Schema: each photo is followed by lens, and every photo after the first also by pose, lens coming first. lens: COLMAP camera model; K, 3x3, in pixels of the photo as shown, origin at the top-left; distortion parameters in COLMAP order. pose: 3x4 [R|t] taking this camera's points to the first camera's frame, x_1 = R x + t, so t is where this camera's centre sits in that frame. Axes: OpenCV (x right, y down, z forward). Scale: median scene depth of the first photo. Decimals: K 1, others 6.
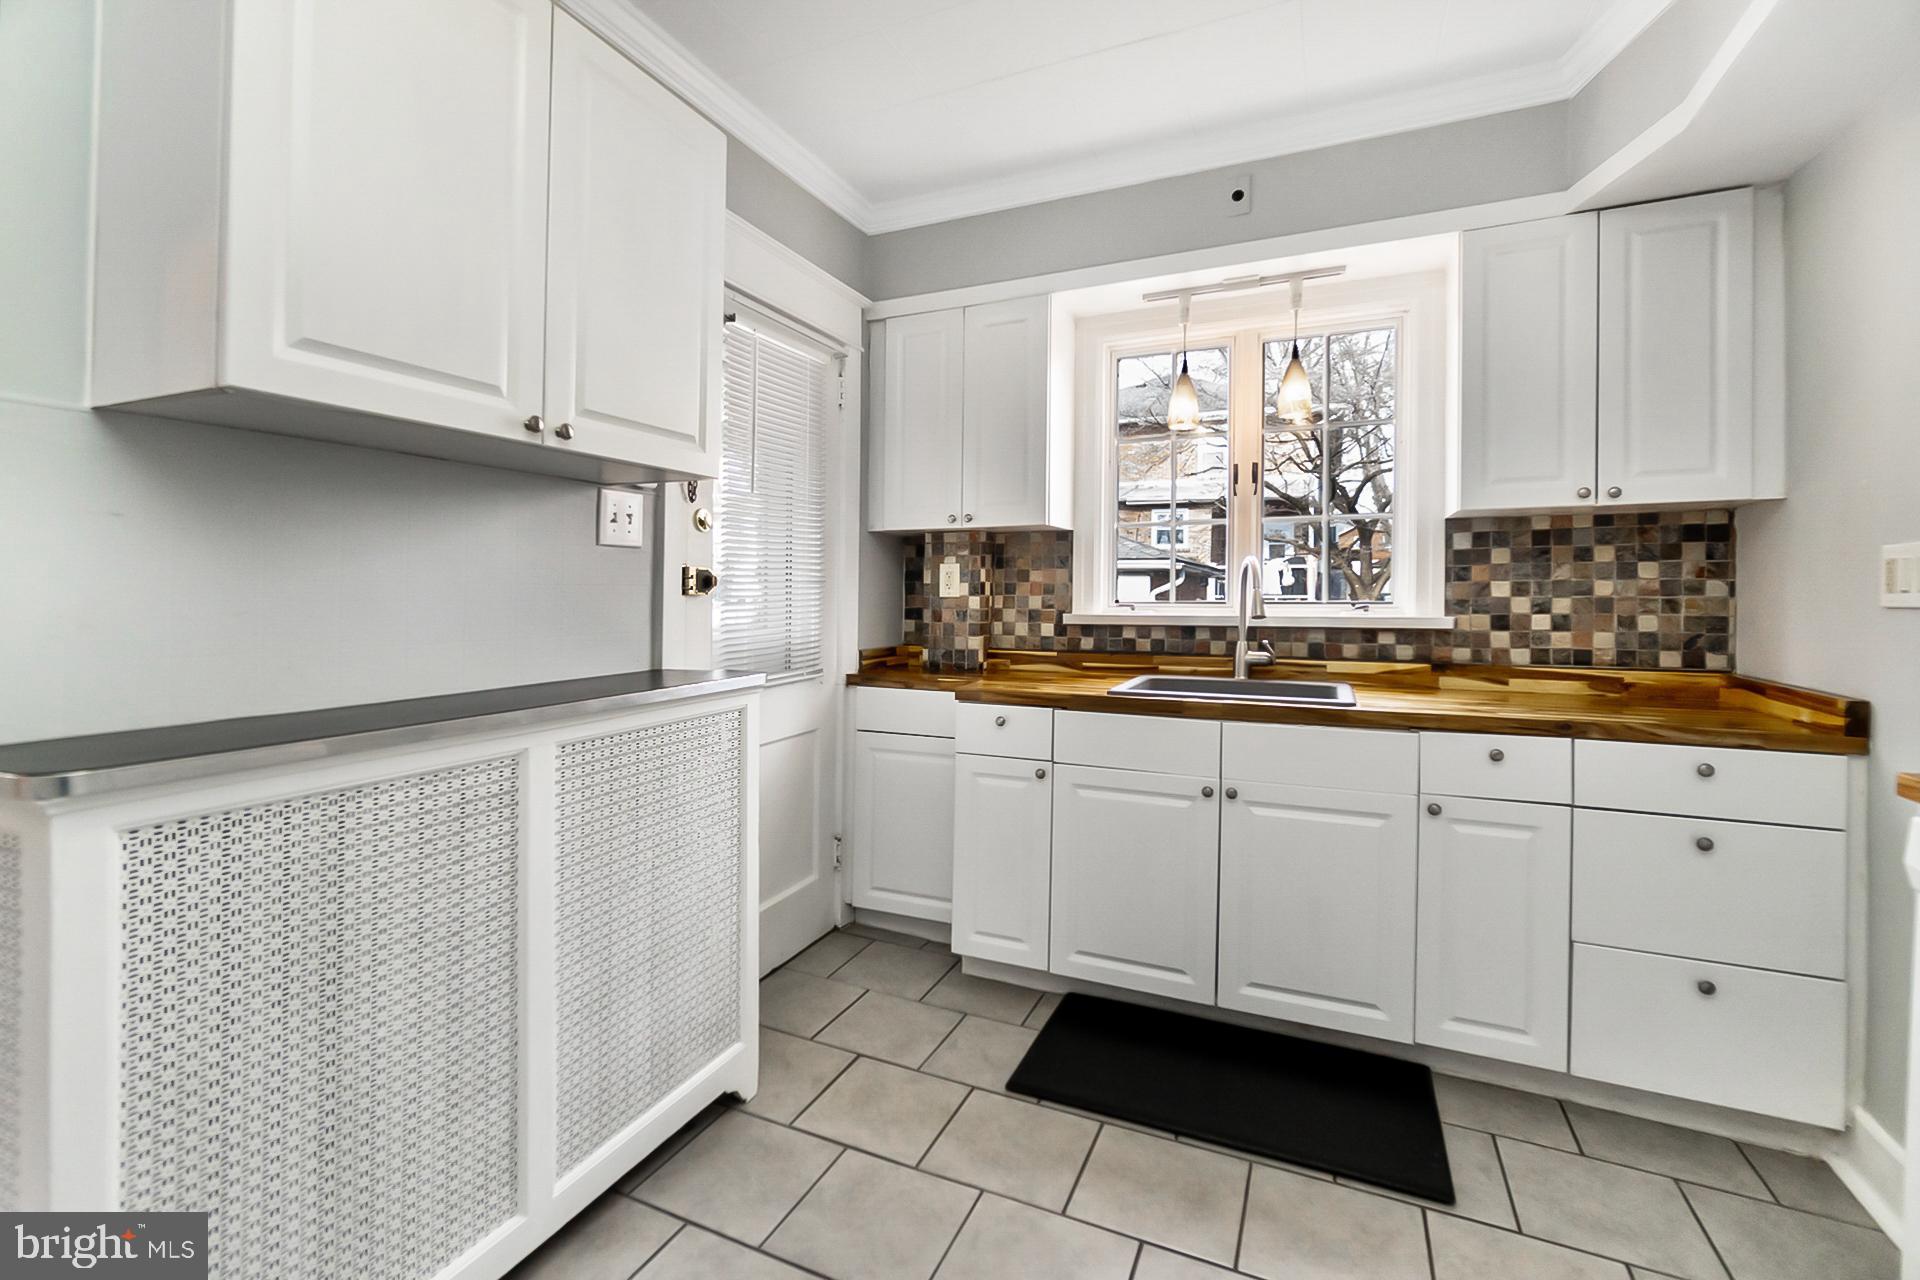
lens RADIAL K [[843.4, 0, 958.3], [0, 843.4, 581.1], [0, 0, 1]] dist [-0.000450, 0.000372]
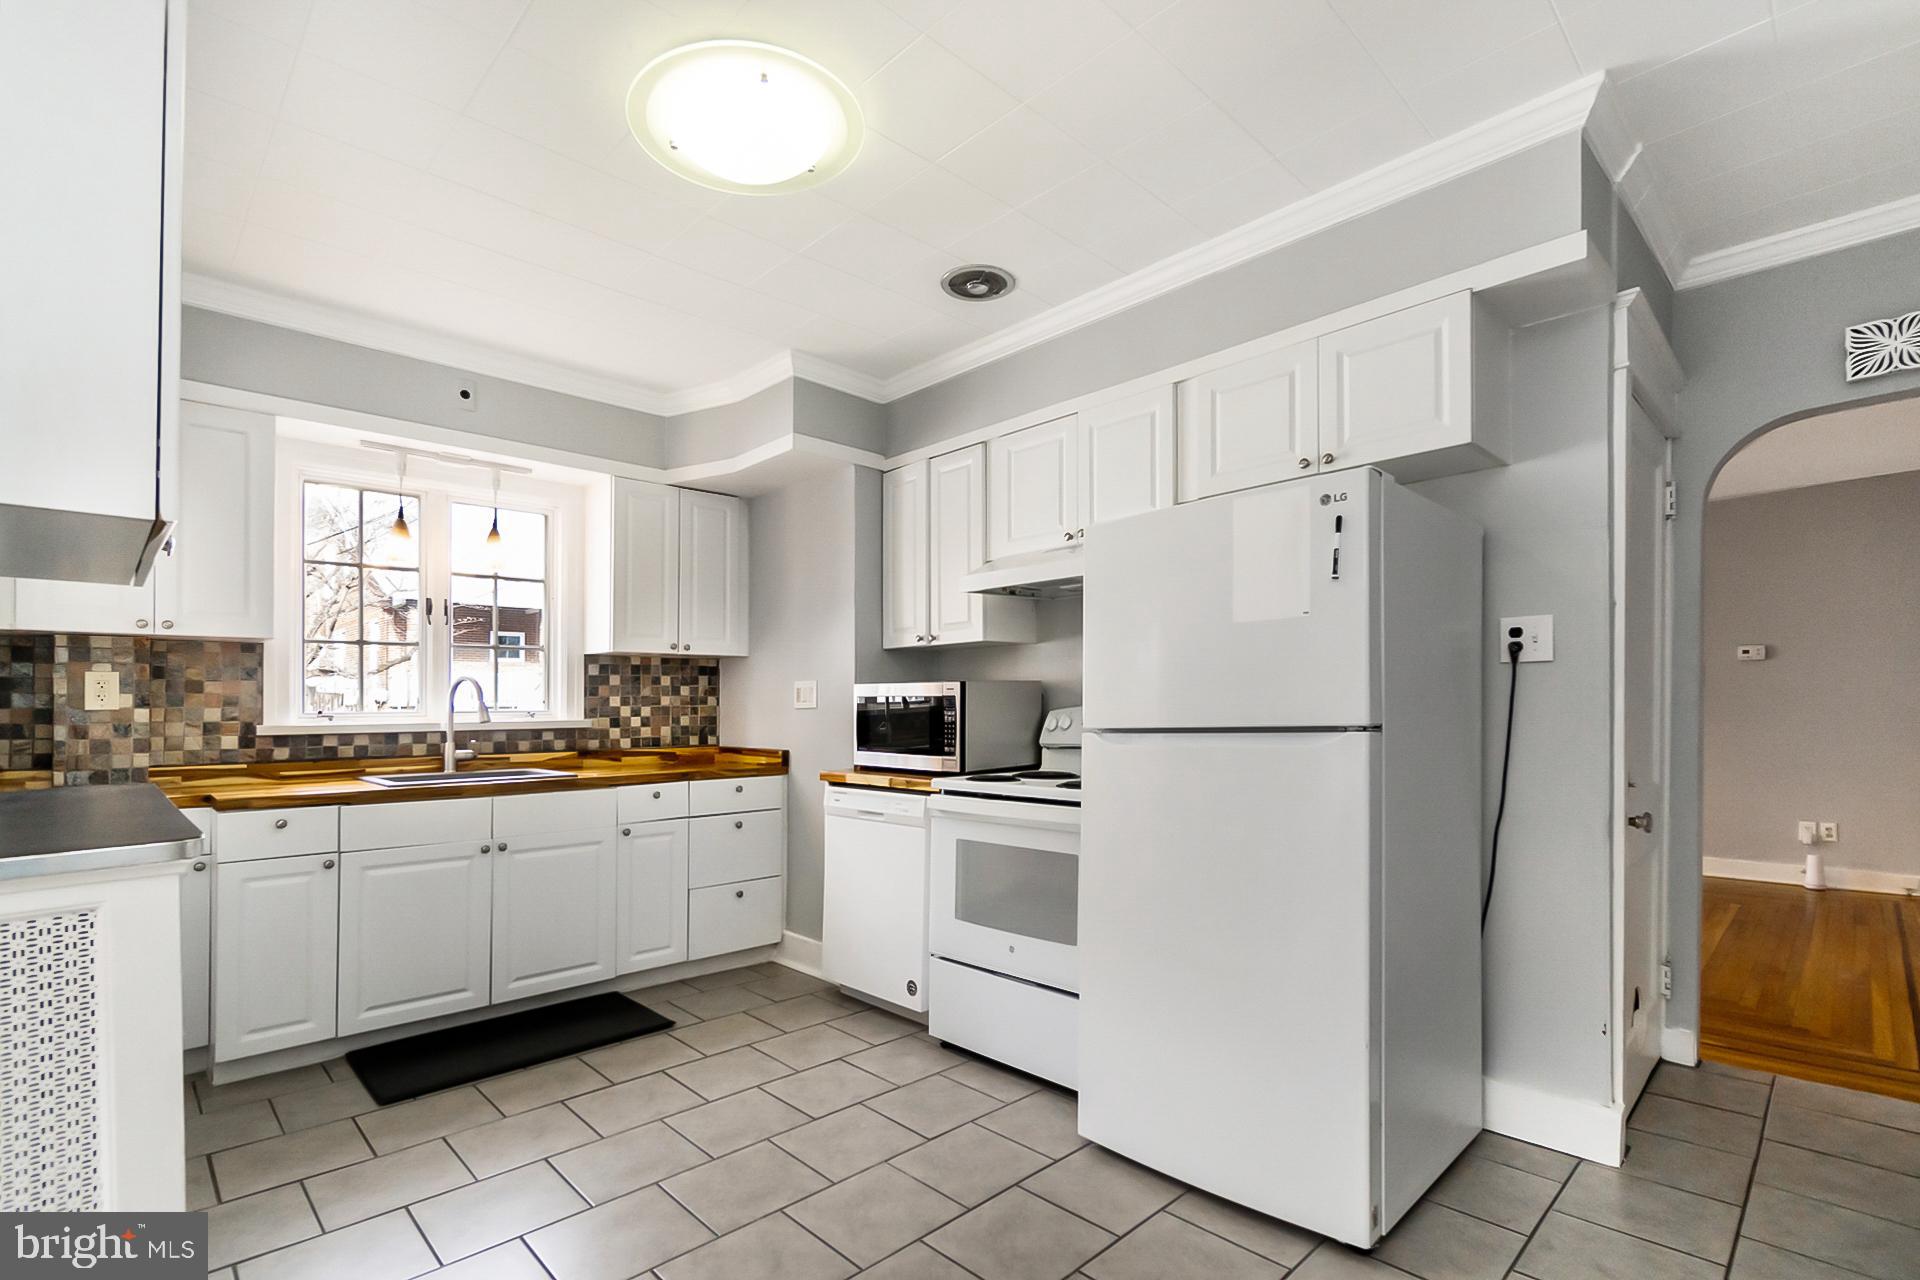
lens RADIAL K [[872.9, 0, 956.1], [0, 872.9, 706.4], [0, 0, 1]] dist [-0.002466, -0.000245]
pose [[0.368389, -0.002401, 0.929669, -0.631586], [-0.004551, 0.999980, 0.004385, 0.008938], [-0.929661, -0.005846, 0.368370, -0.190720]]
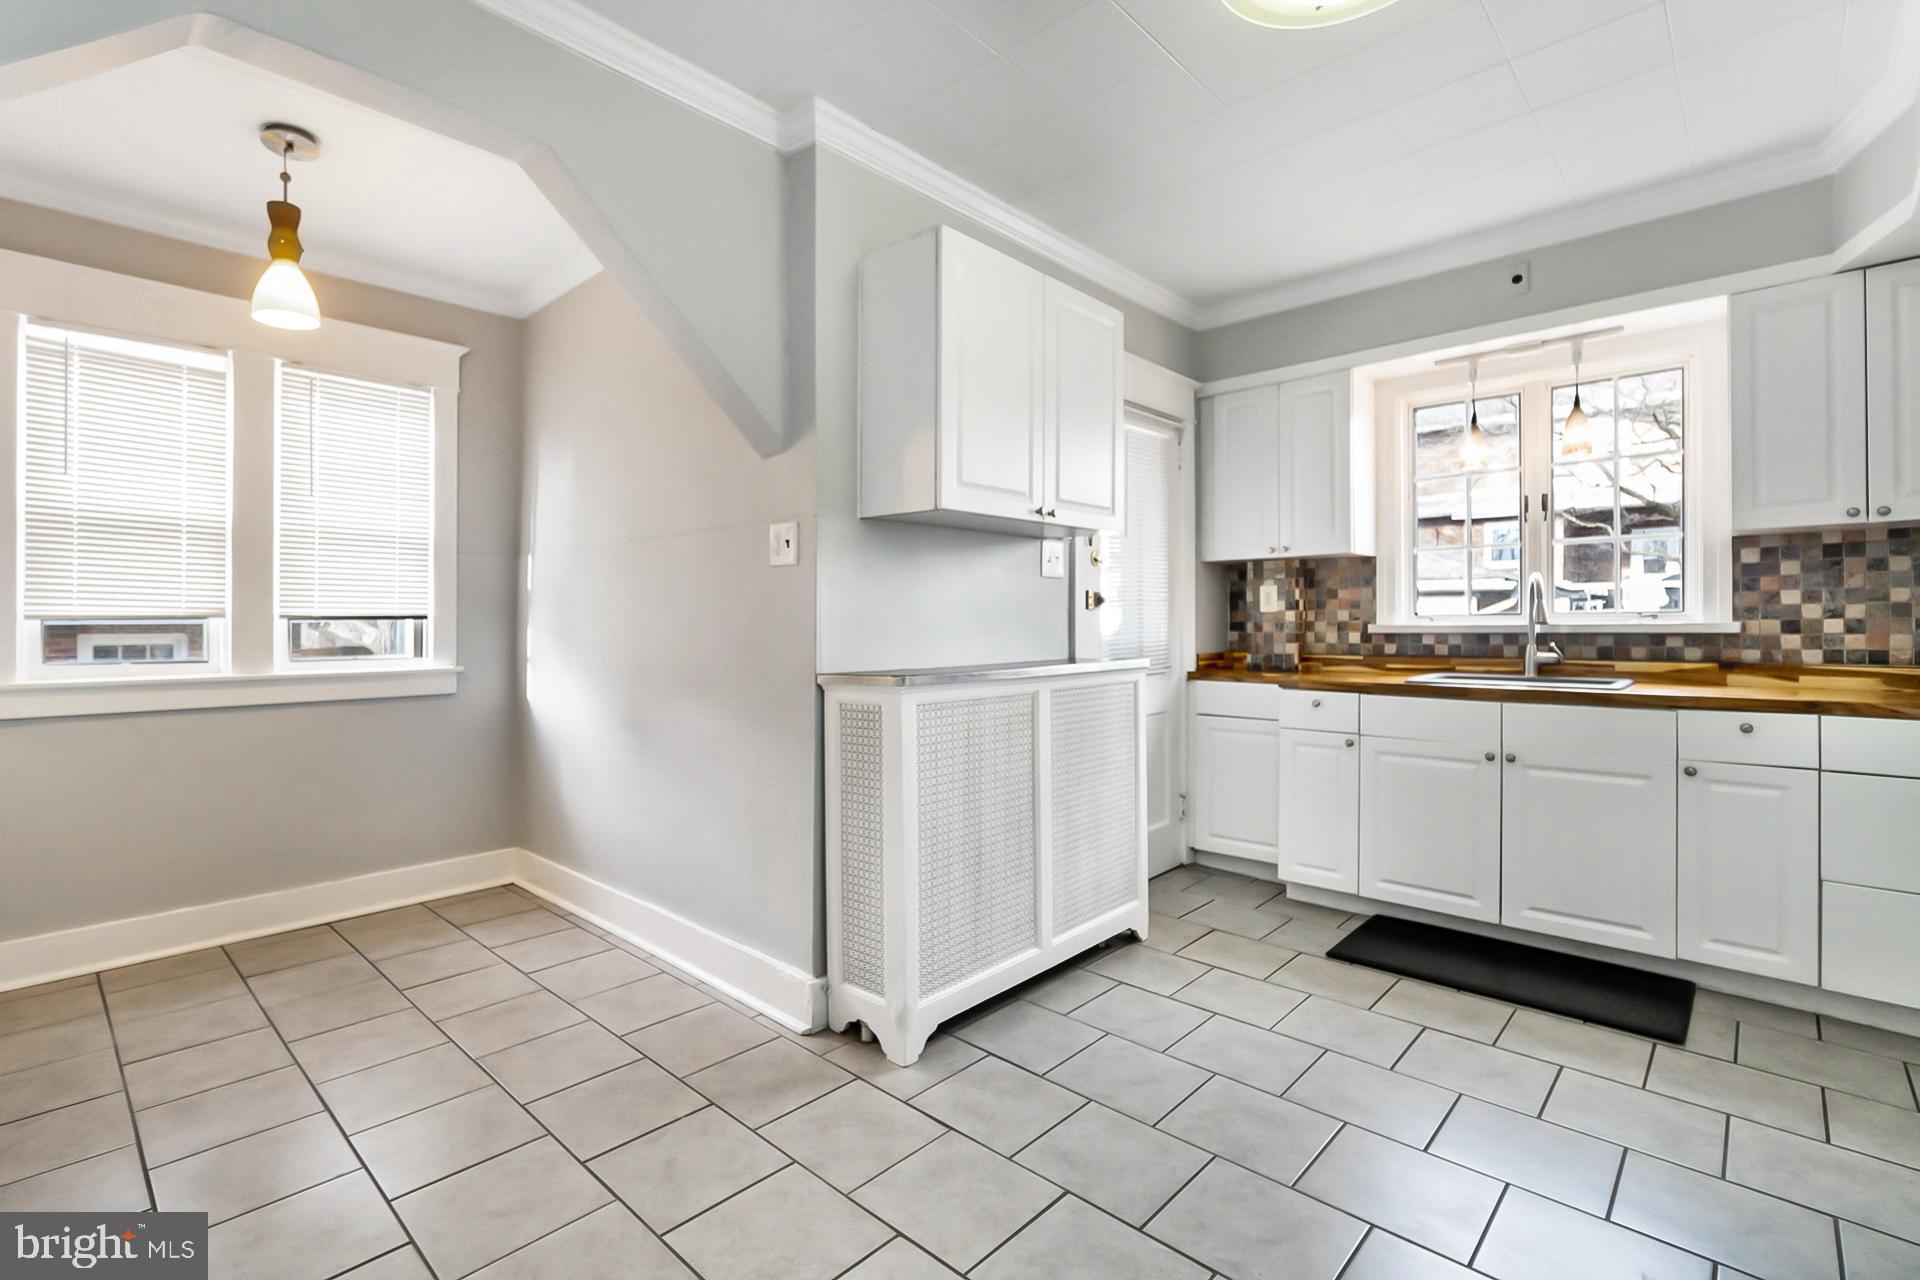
lens RADIAL K [[875.0, 0, 965.3], [0, 875.0, 603.6], [0, 0, 1]] dist [0.000760, 0.001151]
pose [[0.950106, -0.014149, -0.311605, -0.040452], [0.011894, 0.999888, -0.009136, 0.015751], [0.311699, 0.004974, 0.950168, -0.454571]]
